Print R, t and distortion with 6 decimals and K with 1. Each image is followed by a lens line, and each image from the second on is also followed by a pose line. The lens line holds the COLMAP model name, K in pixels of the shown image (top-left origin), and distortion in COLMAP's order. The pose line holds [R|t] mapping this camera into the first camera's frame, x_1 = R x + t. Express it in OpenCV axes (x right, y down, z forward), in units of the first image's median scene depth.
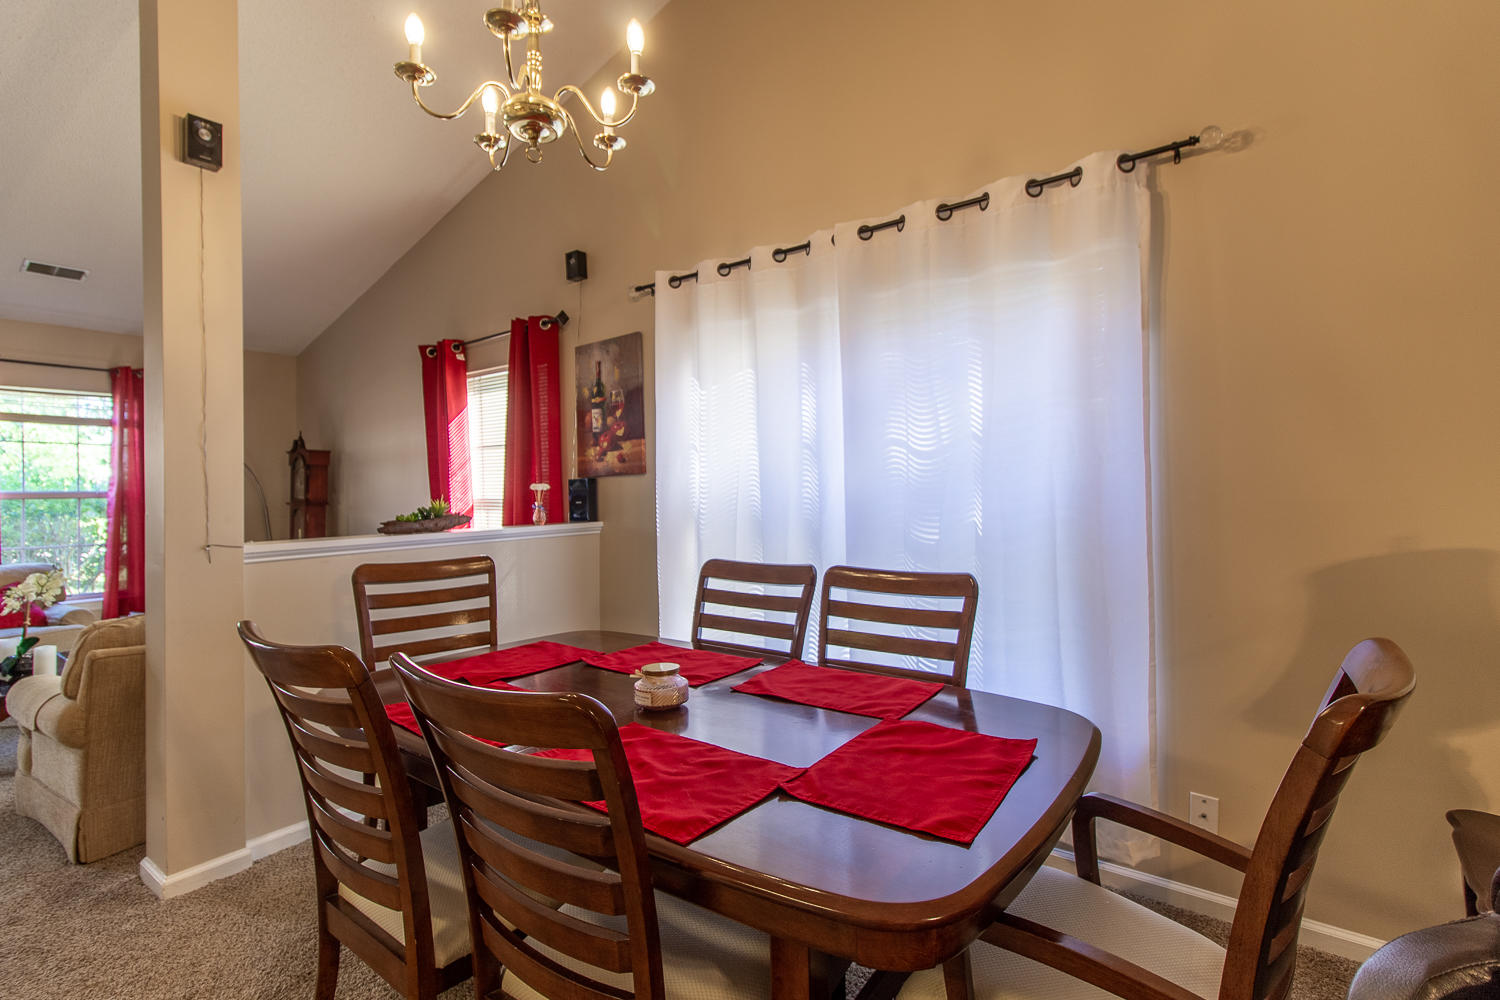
lens RADIAL K [[694.4, 0, 741.4], [0, 694.4, 486.2], [0, 0, 1]] dist [-0.000105, 0.000187]
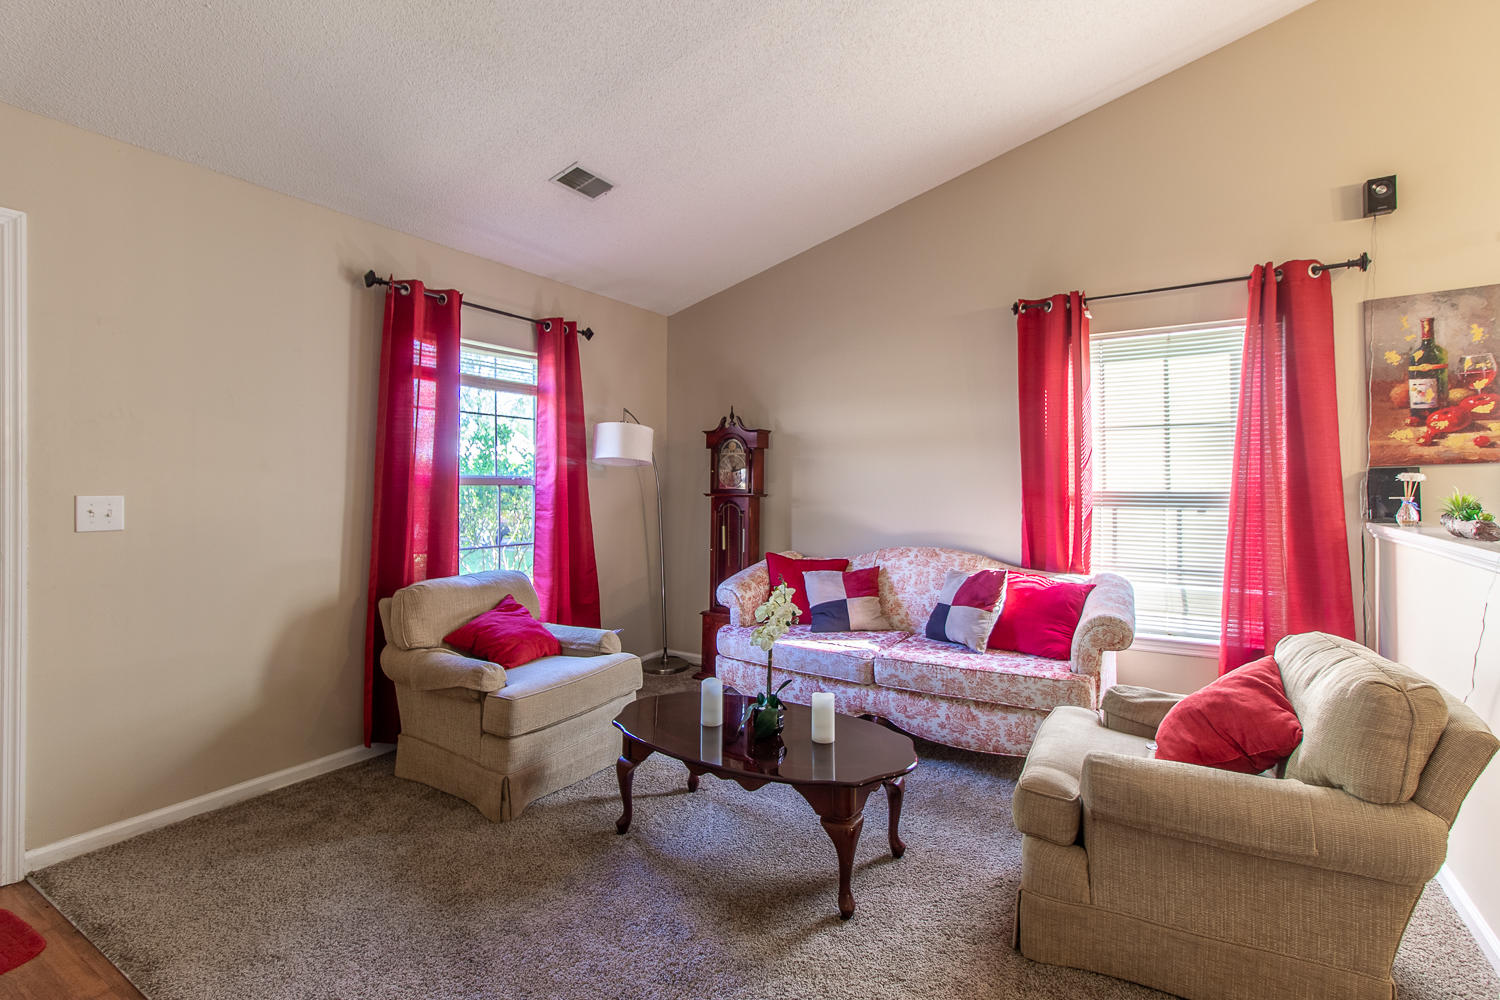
lens RADIAL K [[696.8, 0, 747.8], [0, 696.8, 485.0], [0, 0, 1]] dist [0.005865, 0.000596]
pose [[0.995337, 0.010290, 0.095904, -1.035311], [-0.010742, 0.999934, 0.004194, 0.013552], [-0.095854, -0.005205, 0.995382, 0.281769]]
